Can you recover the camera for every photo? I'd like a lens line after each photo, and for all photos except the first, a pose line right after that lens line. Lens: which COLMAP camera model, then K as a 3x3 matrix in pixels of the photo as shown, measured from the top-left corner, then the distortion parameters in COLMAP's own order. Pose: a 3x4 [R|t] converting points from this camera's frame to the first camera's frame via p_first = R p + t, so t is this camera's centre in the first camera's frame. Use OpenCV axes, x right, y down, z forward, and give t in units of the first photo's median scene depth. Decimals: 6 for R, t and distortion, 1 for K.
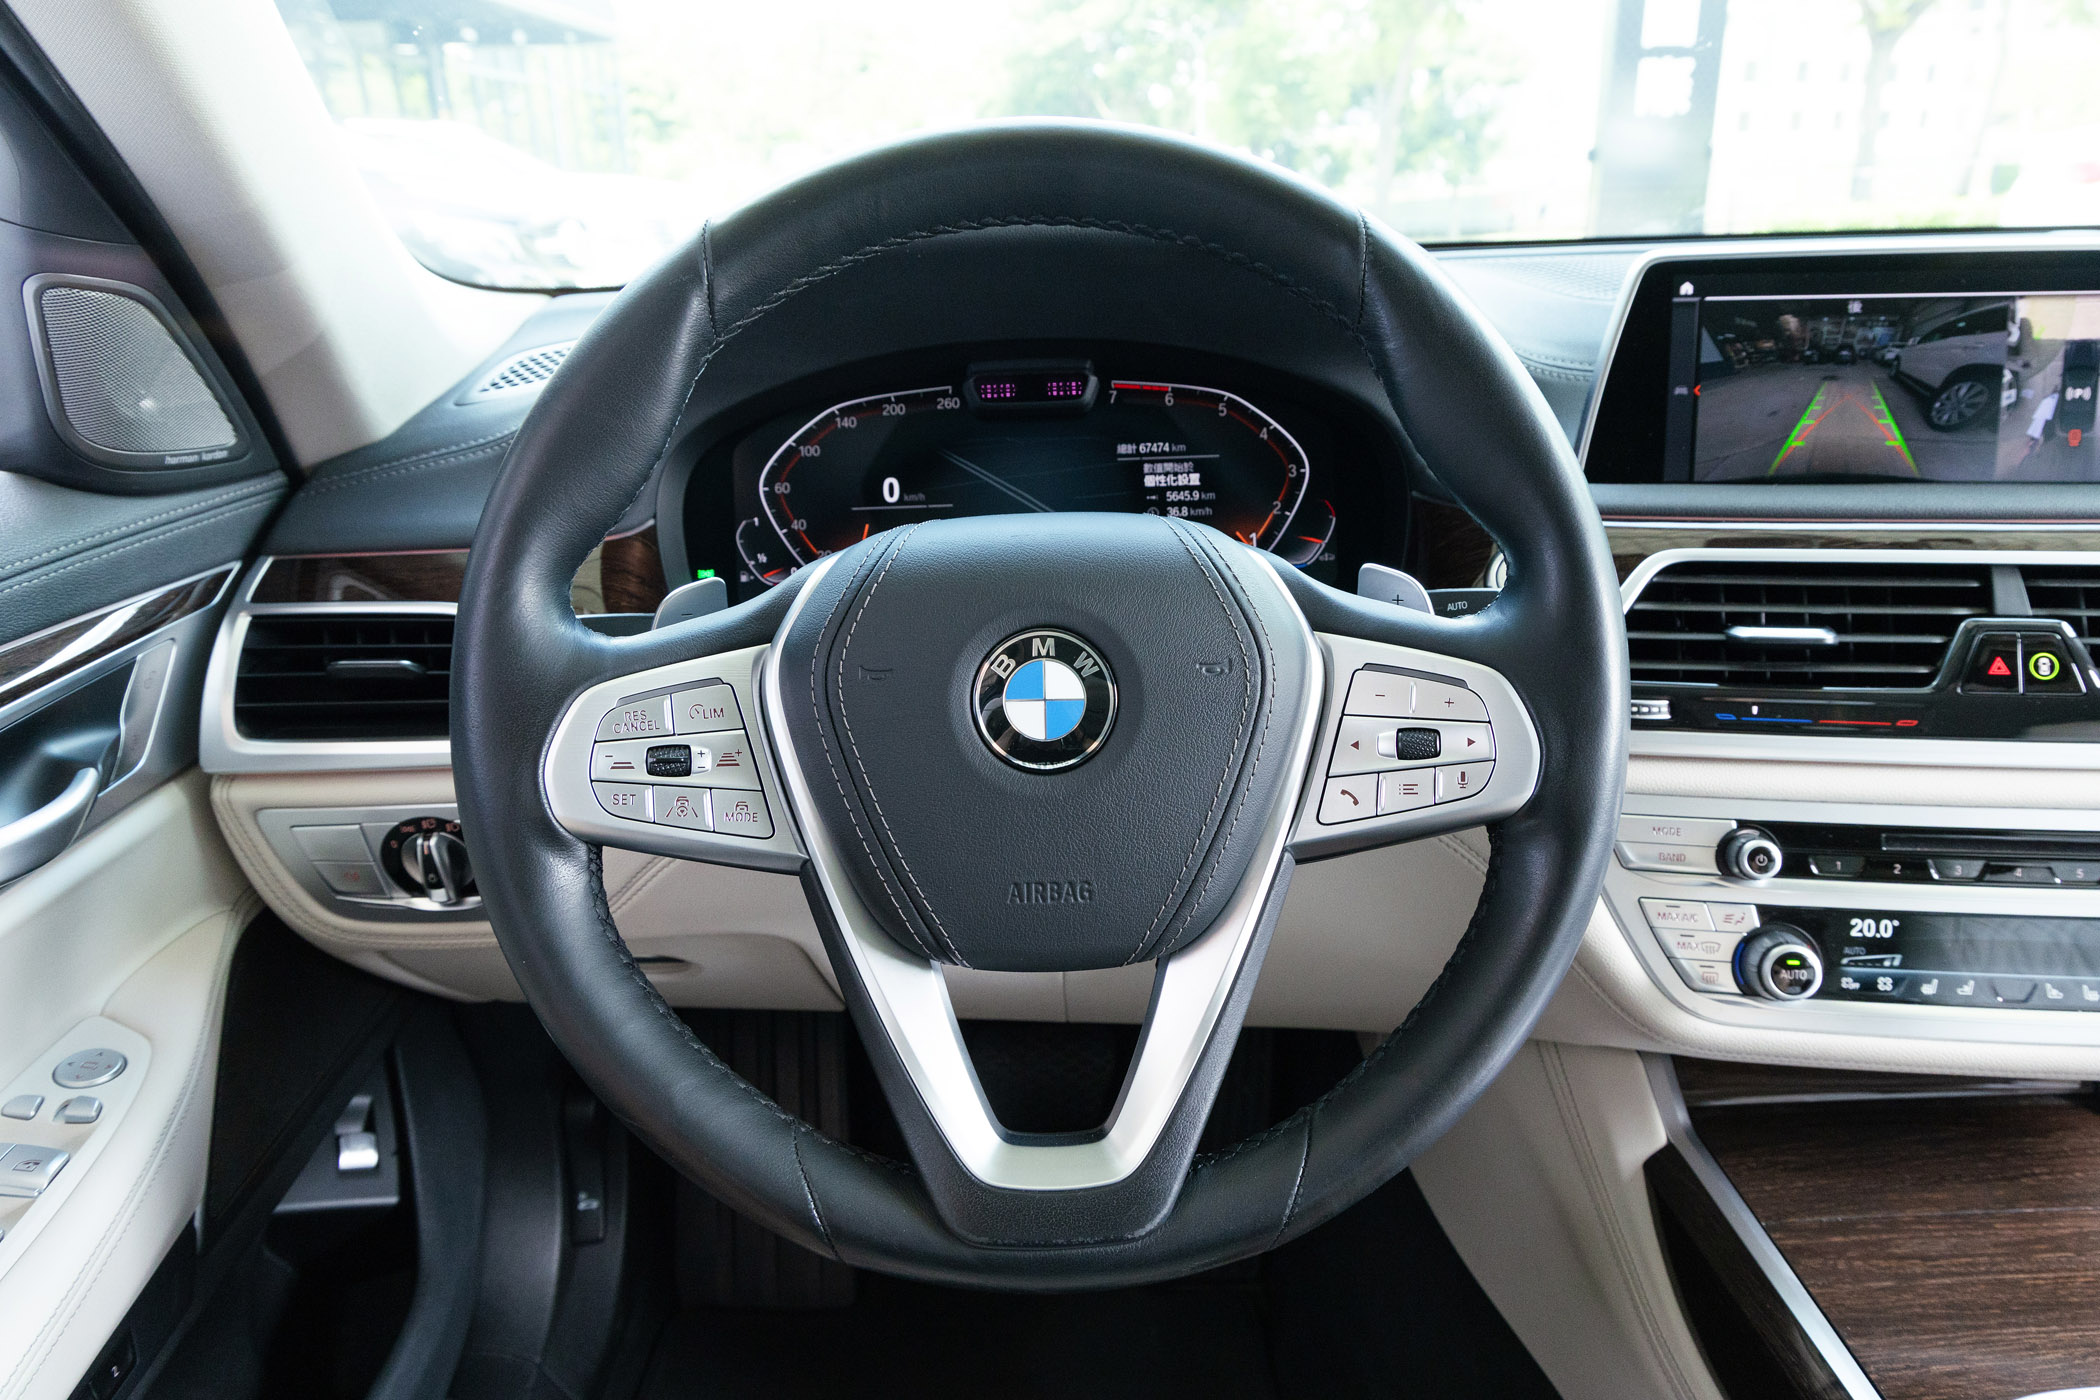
lens RADIAL K [[1504.7, 0, 1050.0], [0, 1504.7, 700.0], [0, 0, 1]] dist [-0.007735, -0.004019]
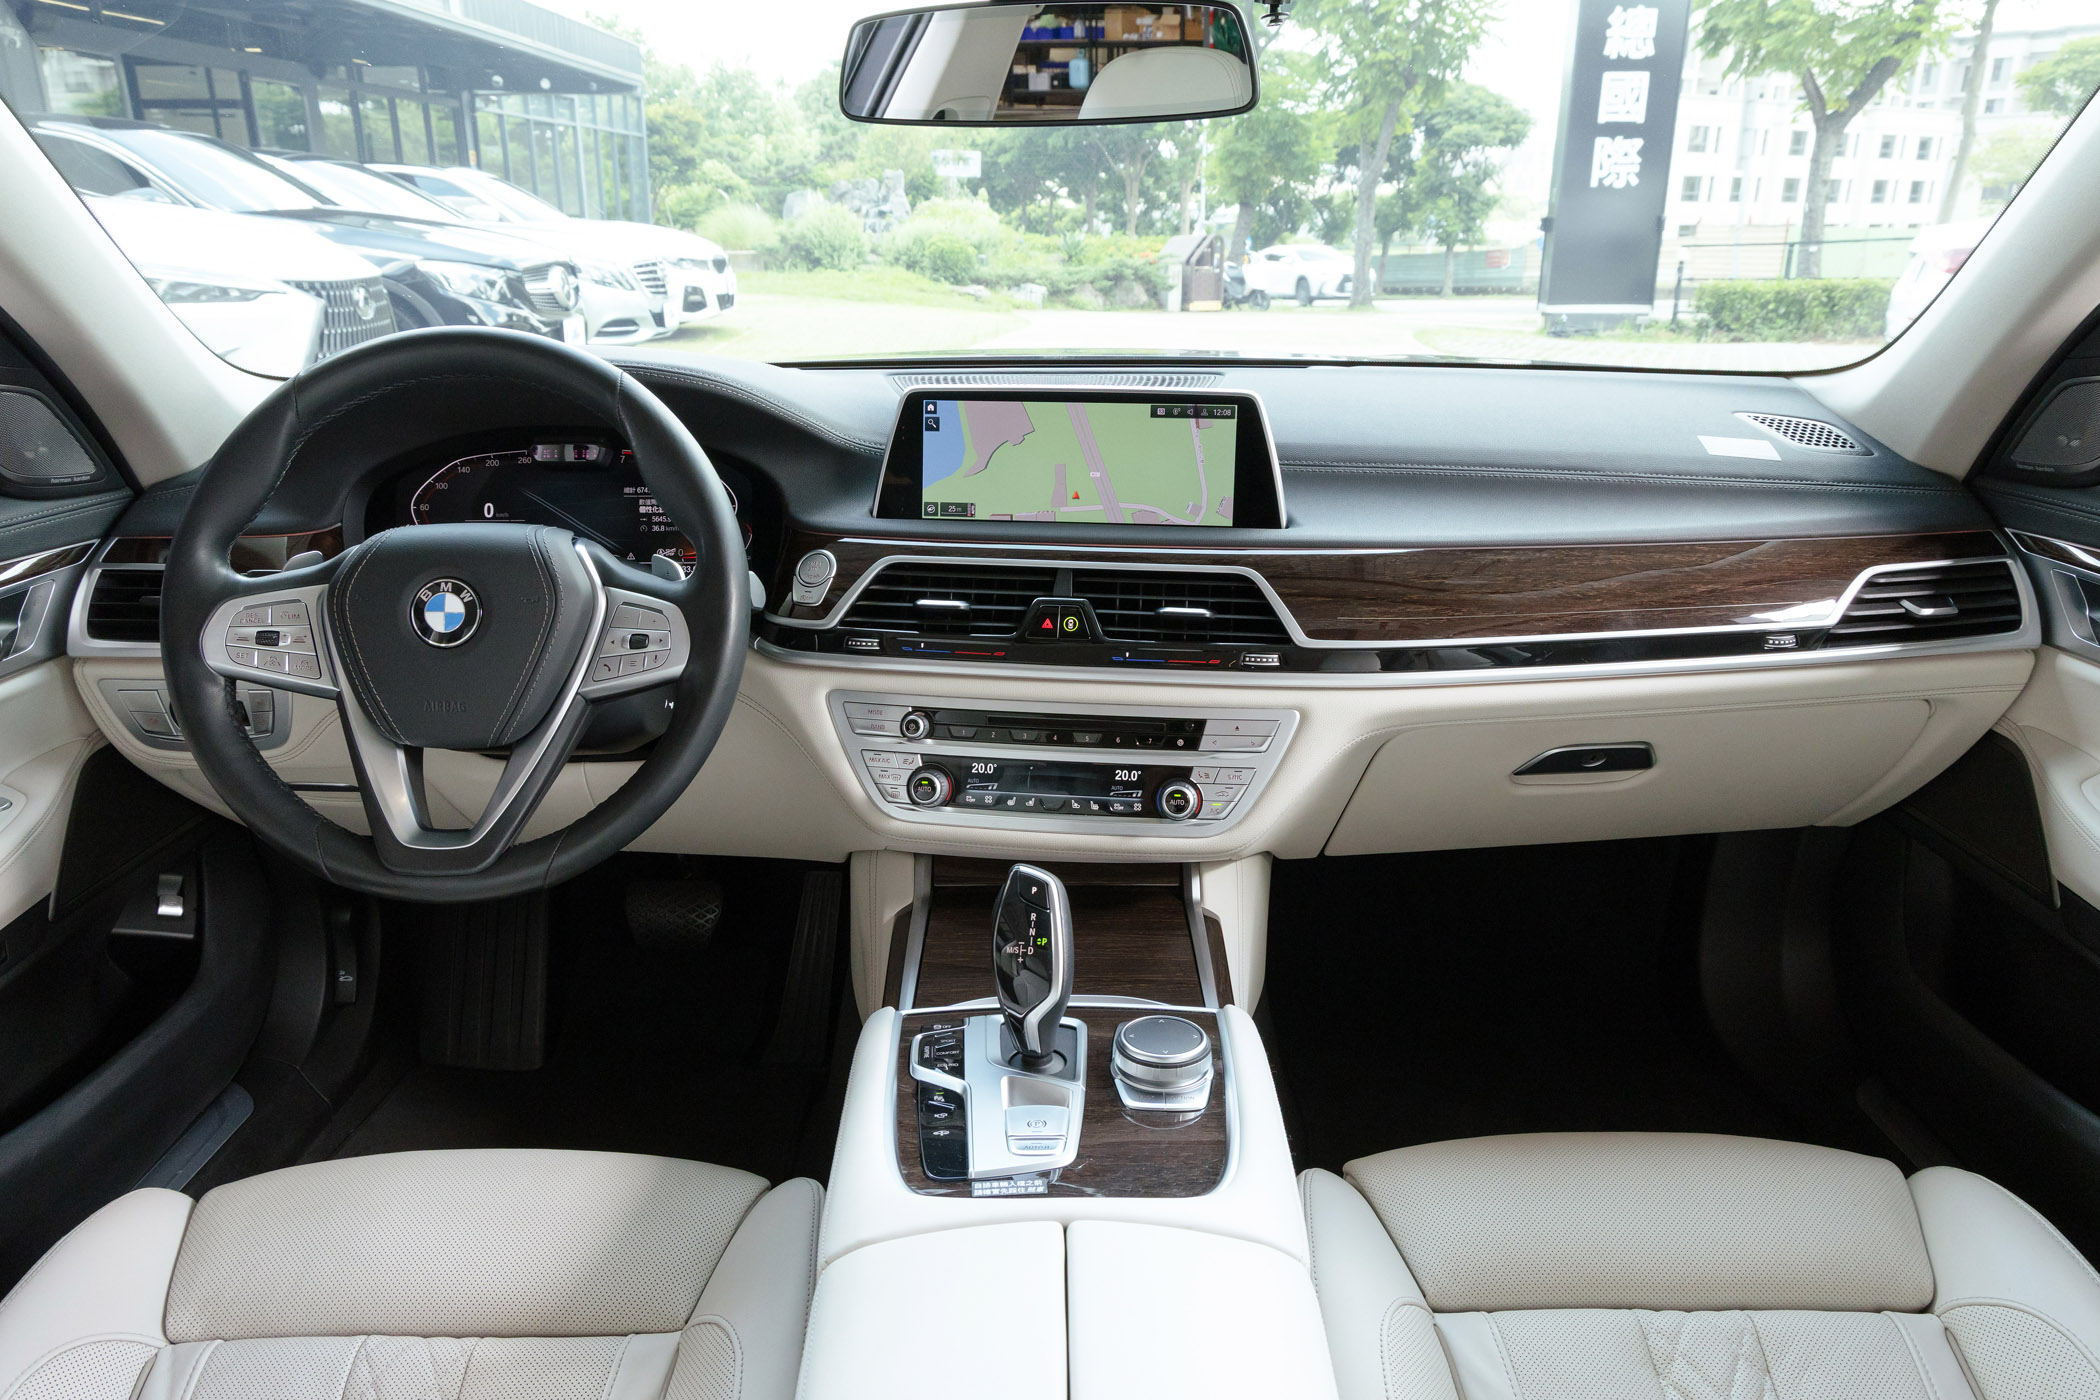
lens RADIAL K [[1468.3, 0, 1050.0], [0, 1468.3, 700.0], [0, 0, 1]] dist [0.006952, -0.001316]
pose [[0.999485, 0.029783, -0.011920, 0.640713], [-0.030001, 0.999379, -0.018484, 0.099408], [0.011362, 0.018832, 0.999758, -0.747672]]
